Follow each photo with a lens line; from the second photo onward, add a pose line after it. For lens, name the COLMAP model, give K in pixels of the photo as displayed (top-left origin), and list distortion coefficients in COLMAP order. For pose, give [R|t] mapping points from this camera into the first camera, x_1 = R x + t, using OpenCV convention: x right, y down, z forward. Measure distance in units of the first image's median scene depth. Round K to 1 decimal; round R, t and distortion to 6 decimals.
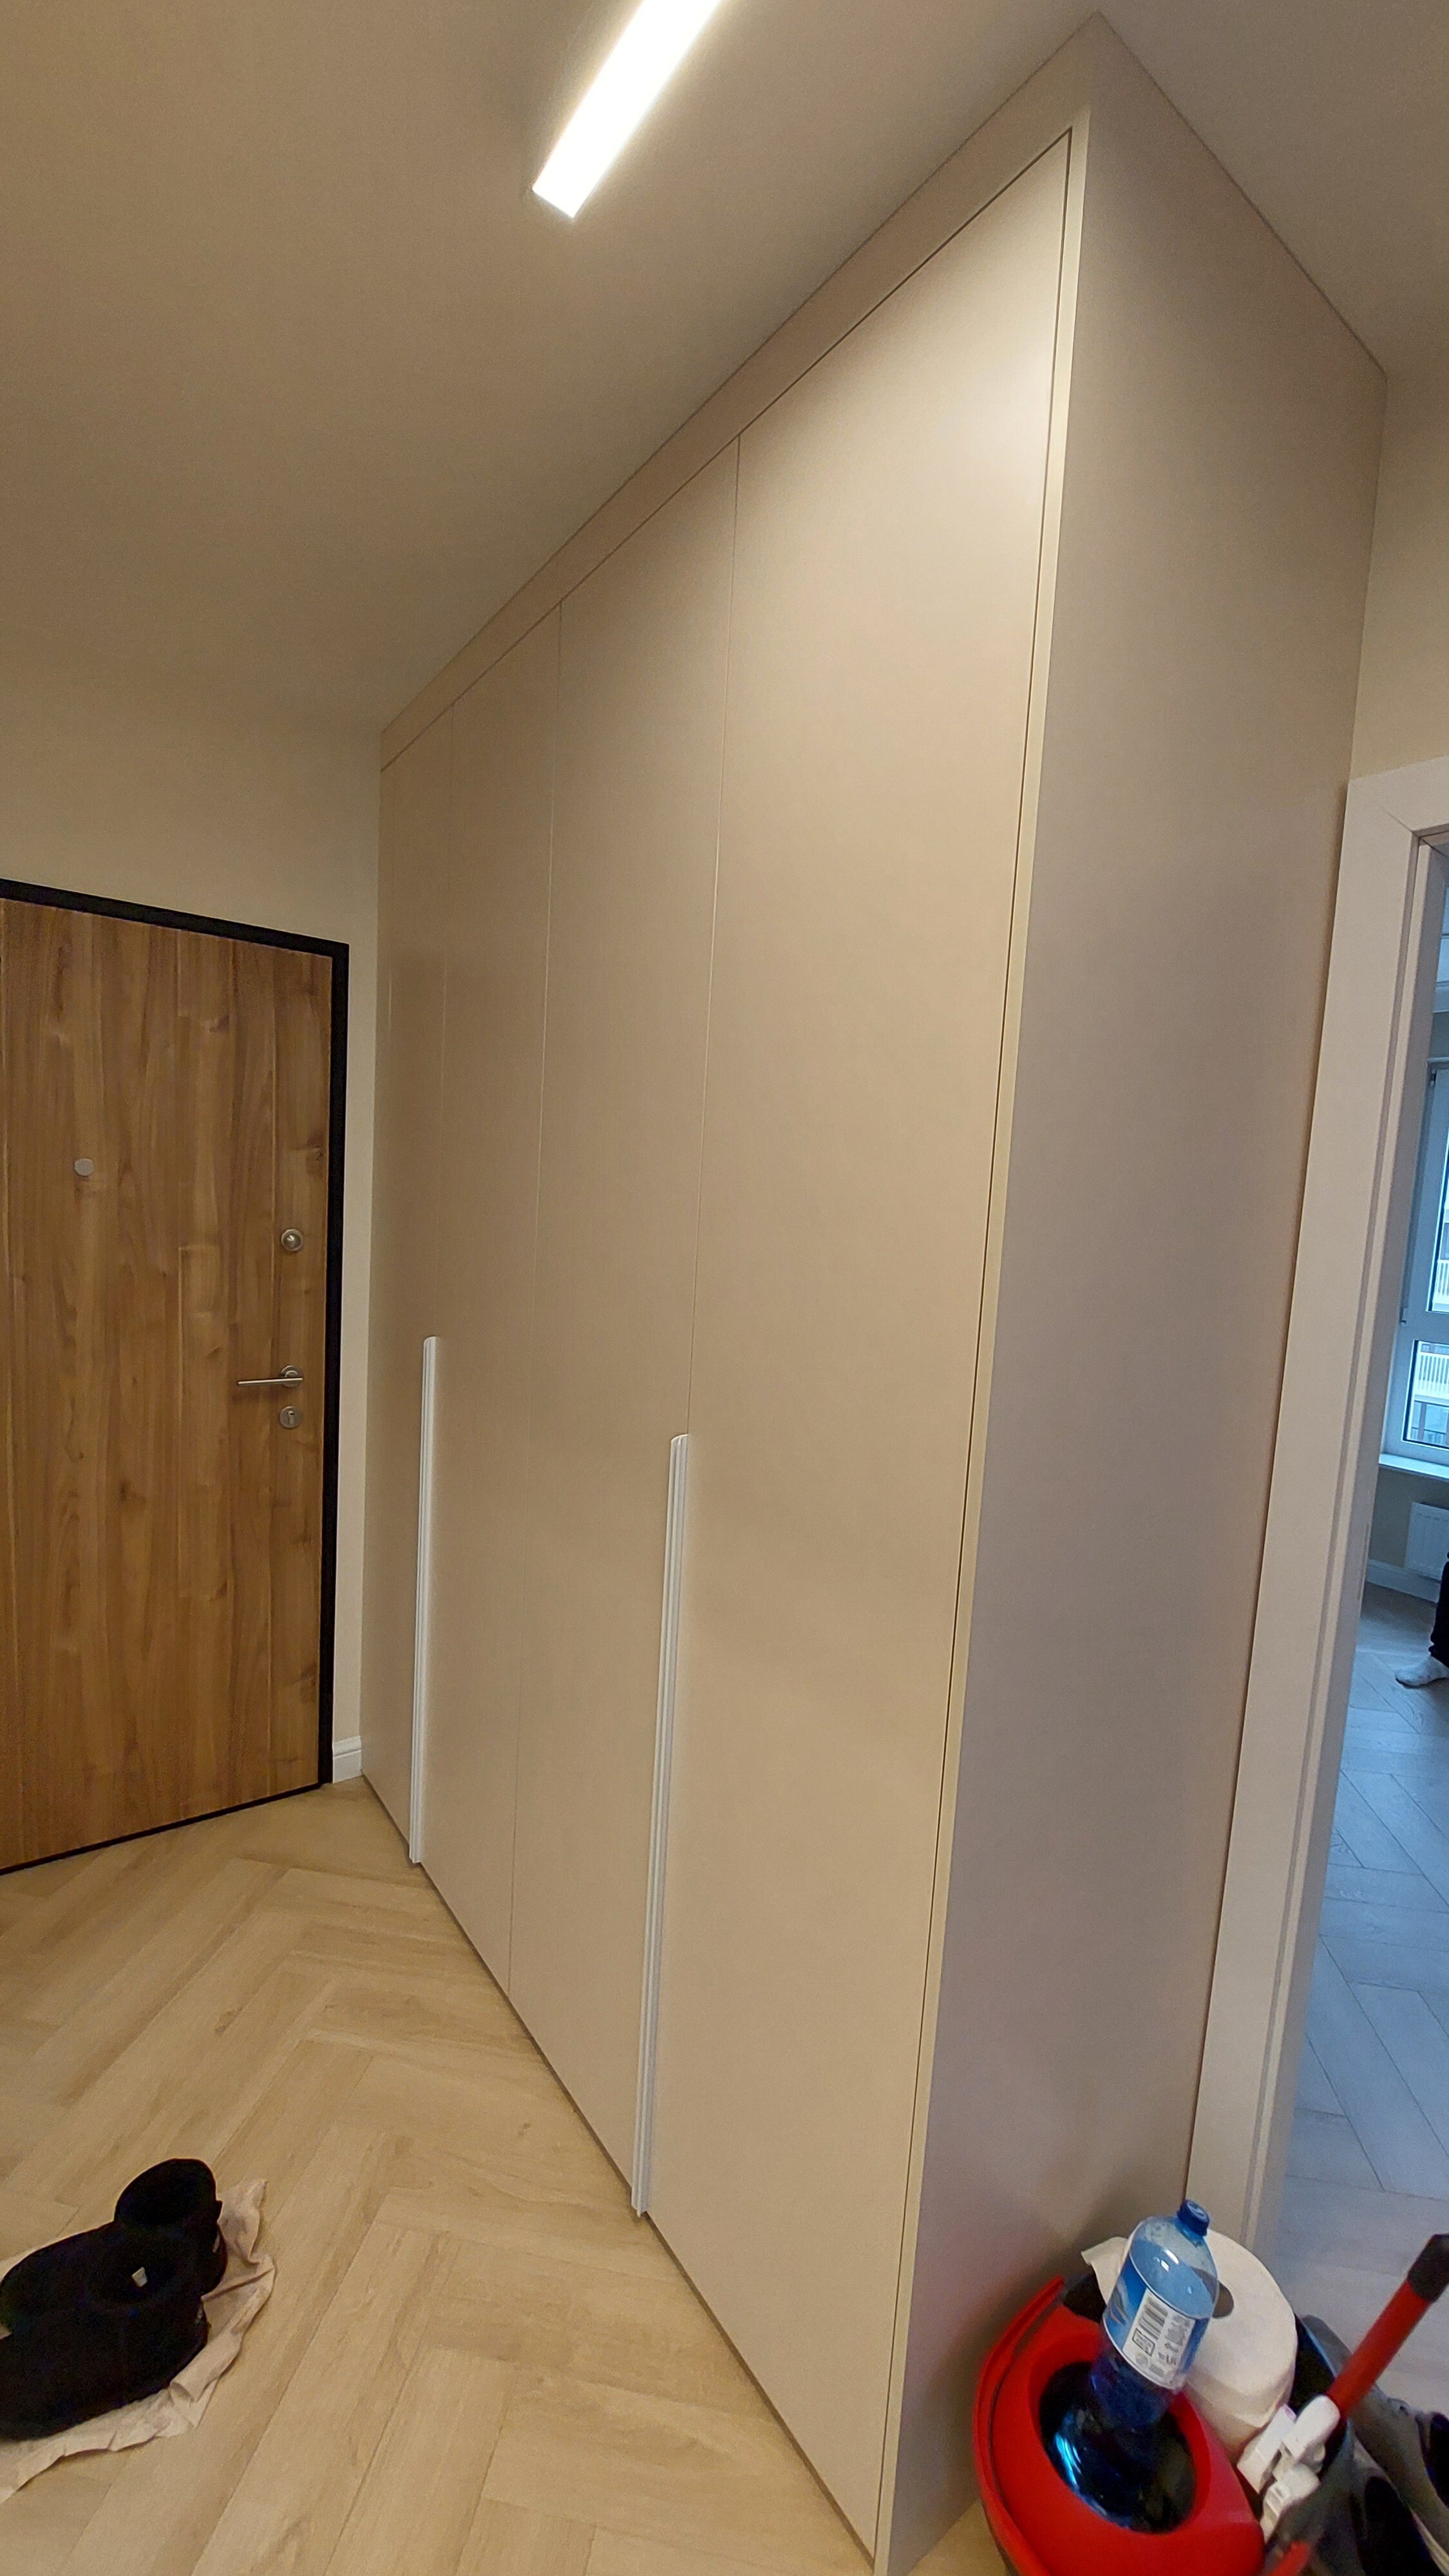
lens RADIAL K [[1028.2, 0, 739.6], [0, 1028.2, 1298.1], [0, 0, 1]] dist [-0.020461, 0.000157]
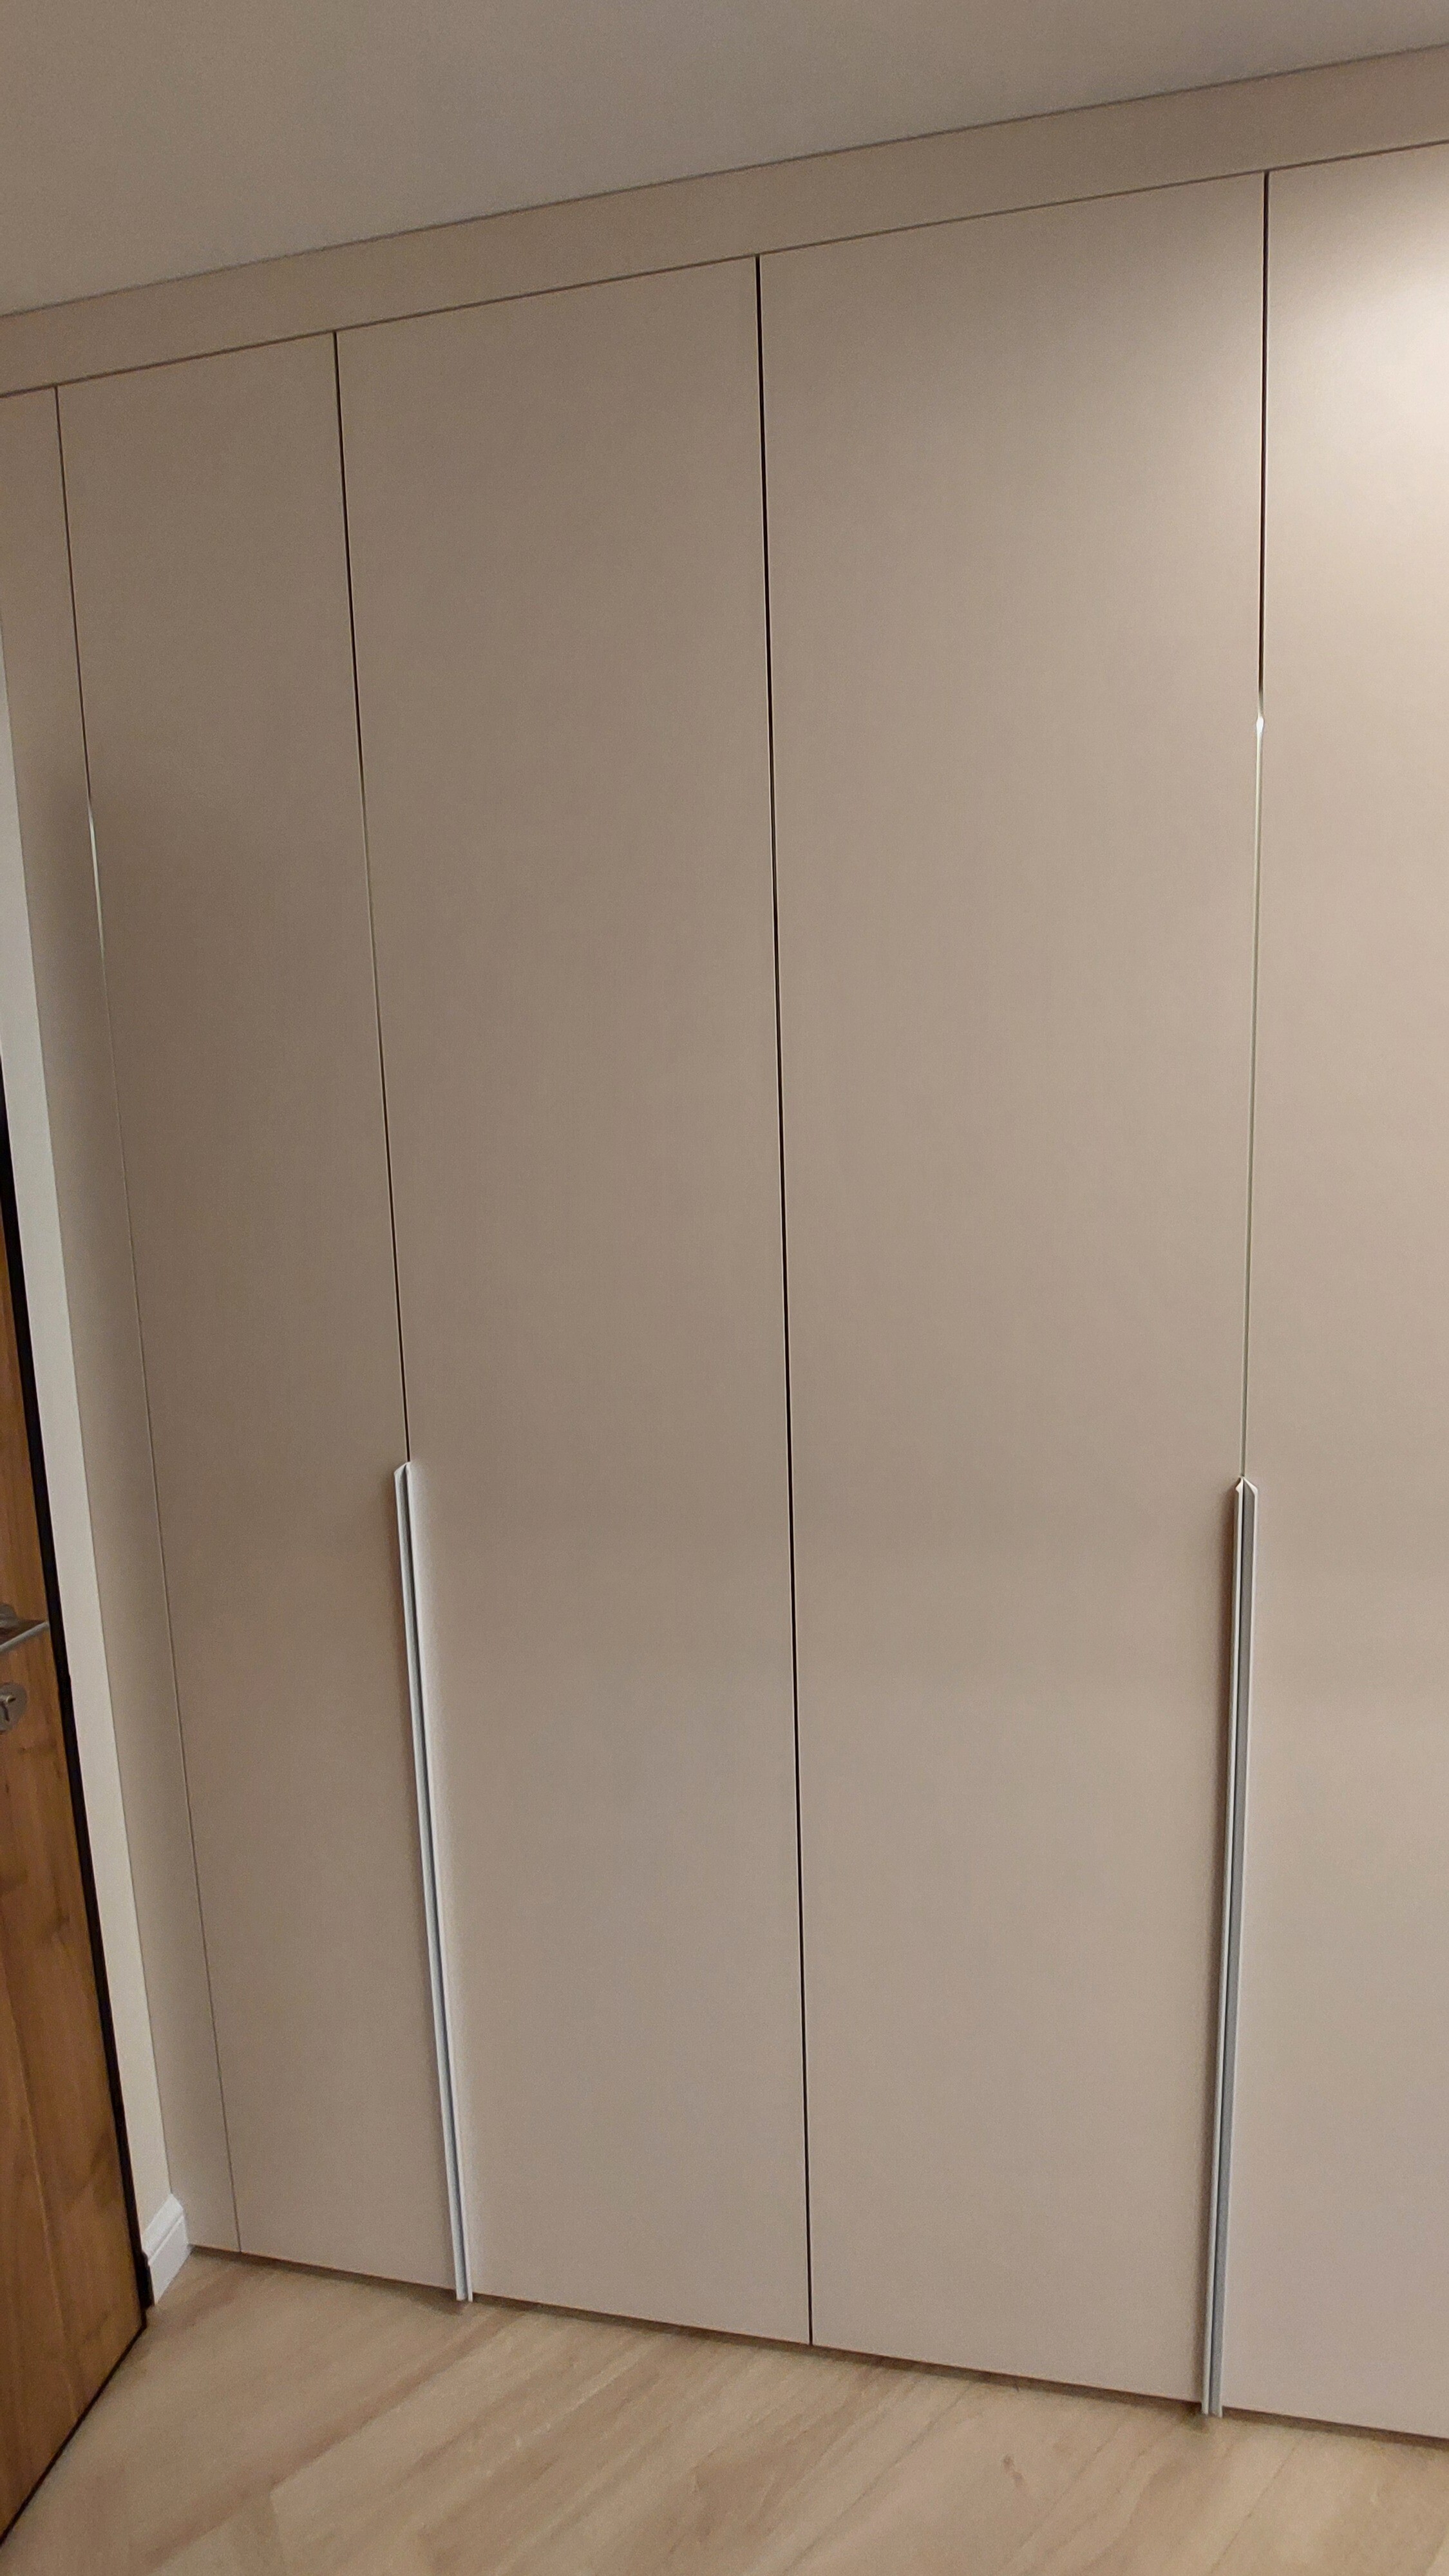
lens RADIAL K [[1028.2, 0, 739.6], [0, 1028.2, 1298.1], [0, 0, 1]] dist [-0.020461, 0.000157]
pose [[0.711621, -0.155581, 0.685120, -0.523119], [0.131793, 0.987422, 0.087339, -0.076305], [-0.690091, 0.028141, 0.723175, 0.429668]]
